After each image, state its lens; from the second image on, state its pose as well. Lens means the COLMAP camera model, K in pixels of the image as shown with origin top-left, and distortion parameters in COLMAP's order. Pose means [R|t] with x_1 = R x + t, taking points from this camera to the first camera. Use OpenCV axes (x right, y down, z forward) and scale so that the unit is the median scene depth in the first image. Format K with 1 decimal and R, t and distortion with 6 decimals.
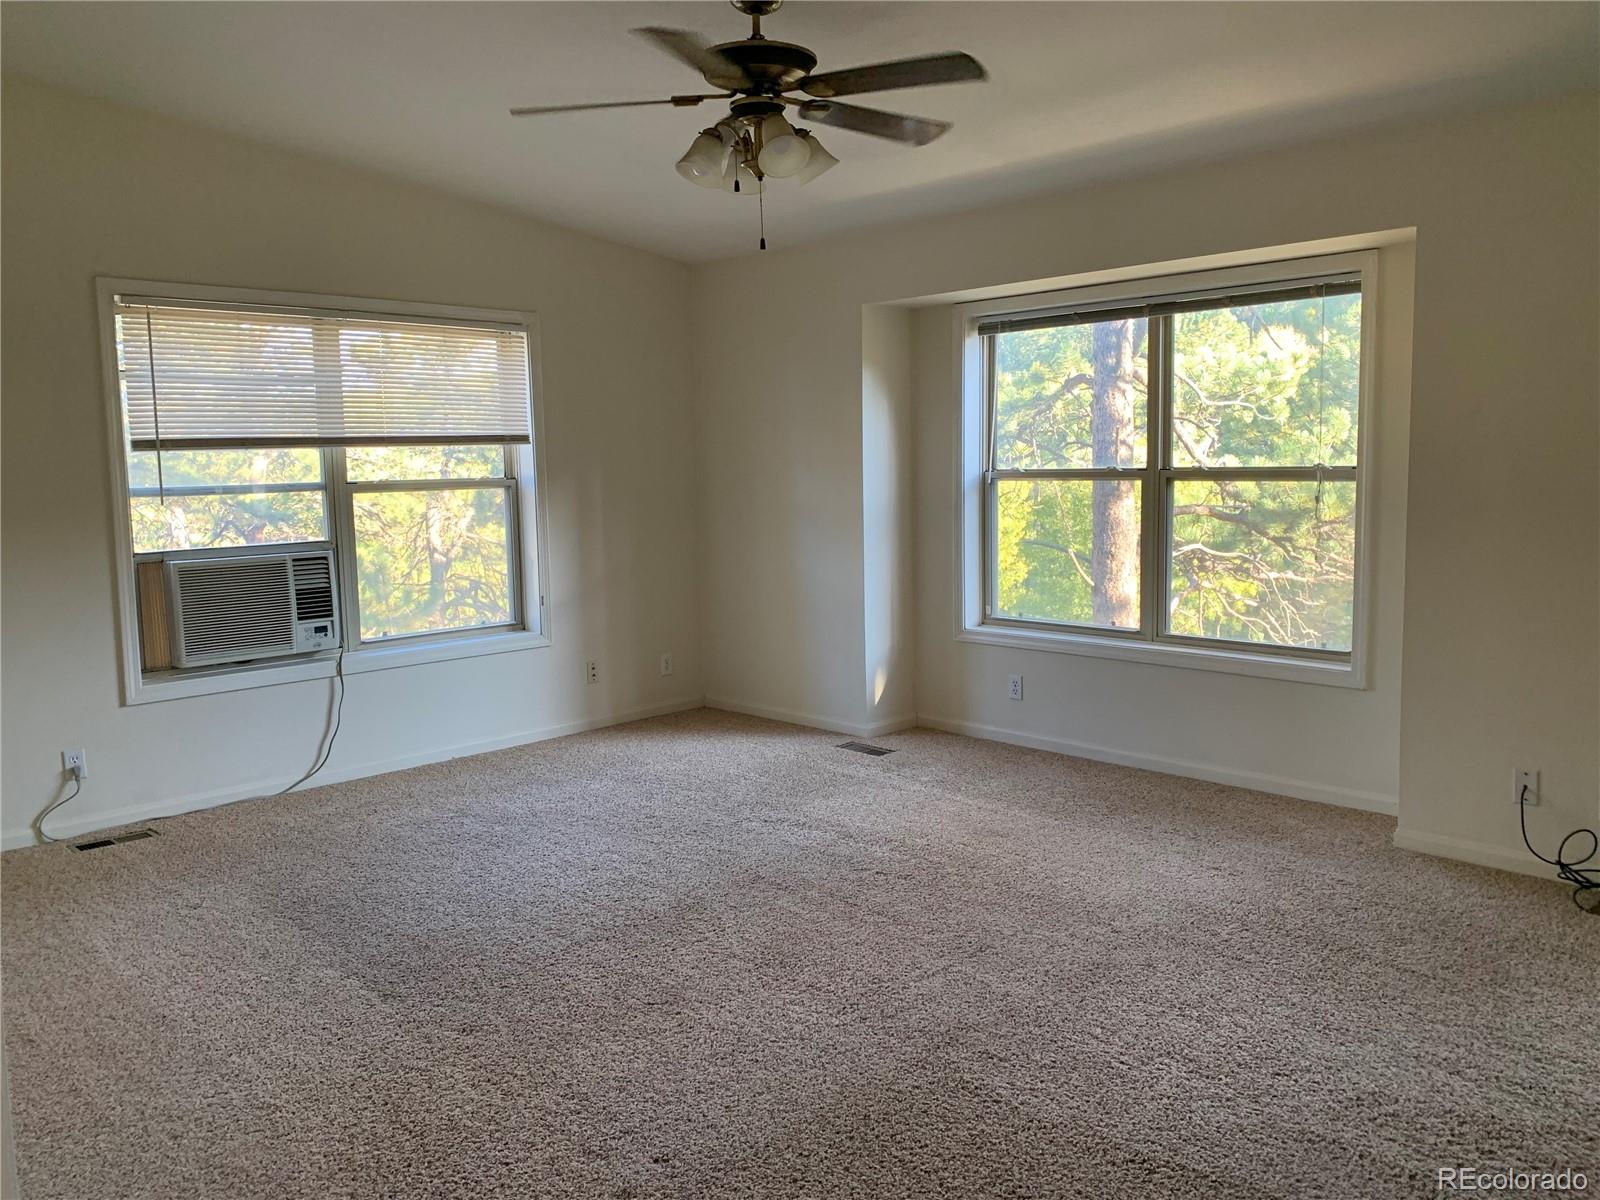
lens RADIAL K [[1204.8, 0, 797.0], [0, 1204.8, 590.3], [0, 0, 1]] dist [0.066635, -0.100962]
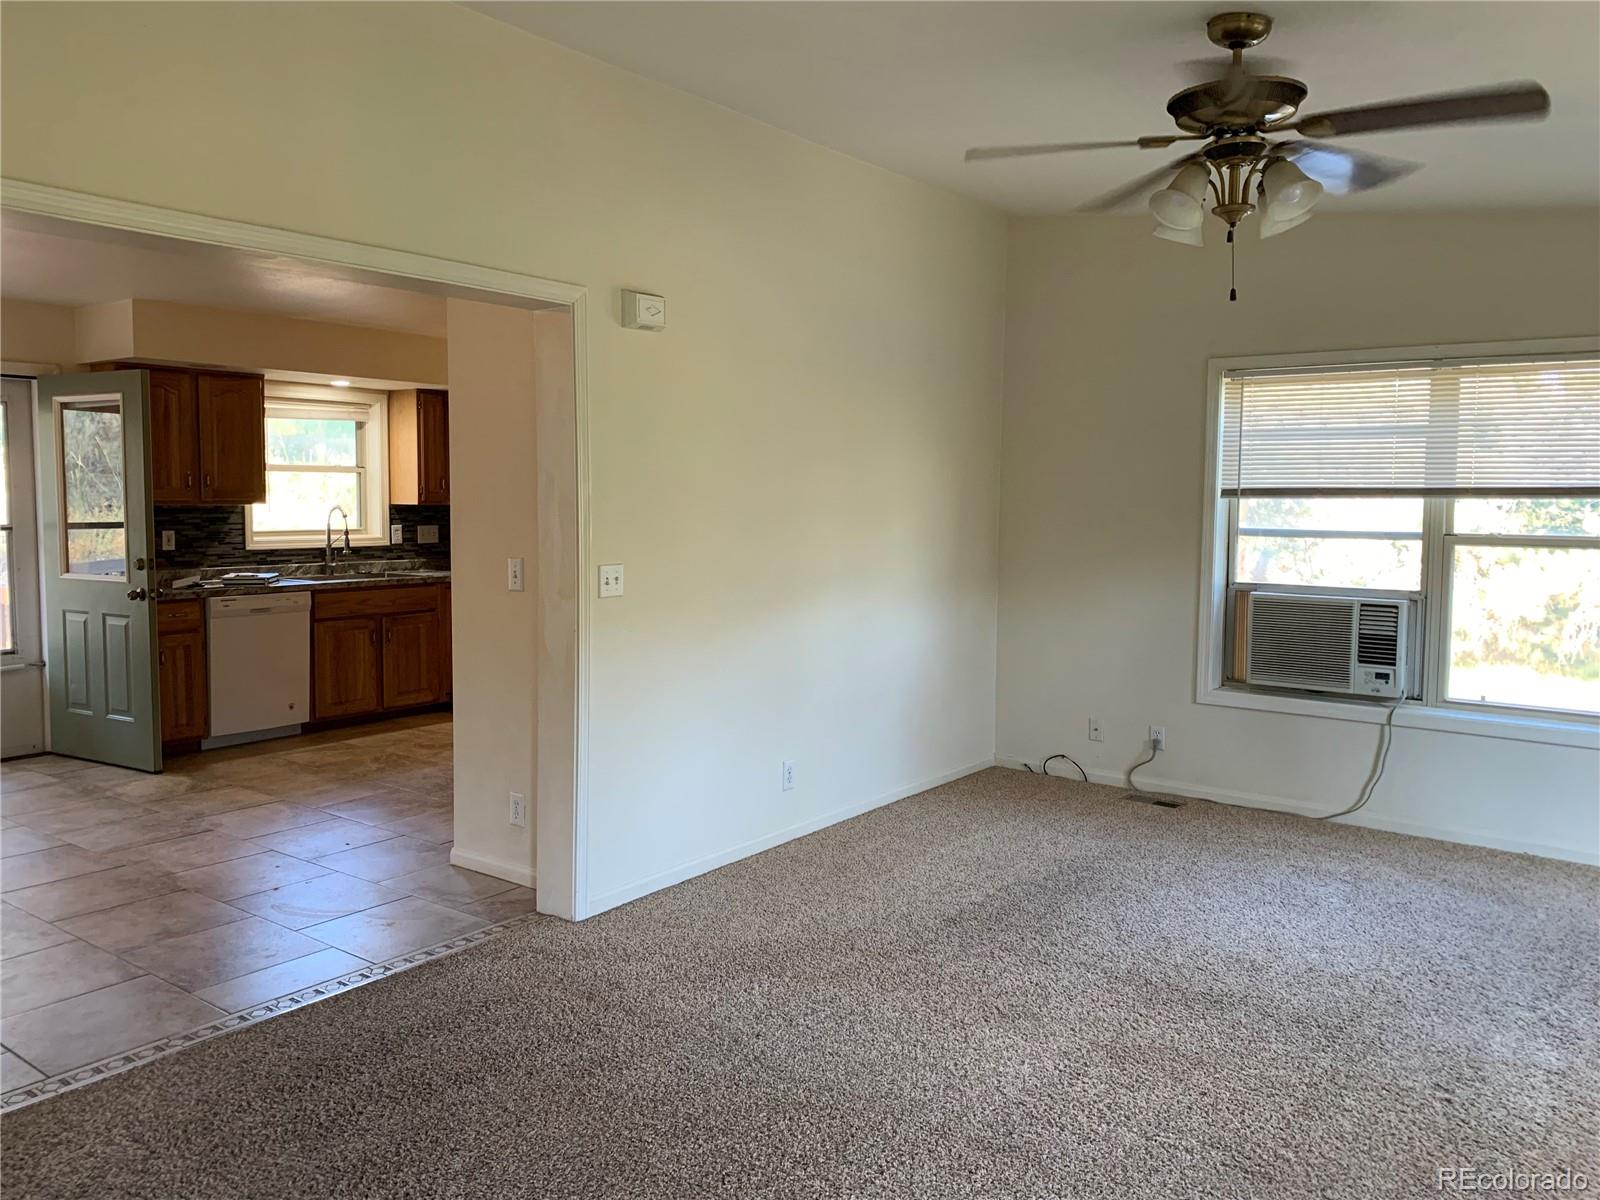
lens RADIAL K [[1210.9, 0, 802.3], [0, 1210.9, 591.4], [0, 0, 1]] dist [-0.004701, -0.001550]
pose [[0.145246, 0.100981, -0.984229, 0.532736], [-0.125013, 0.988678, 0.082989, -0.061912], [0.981466, 0.110988, 0.156225, 0.362130]]
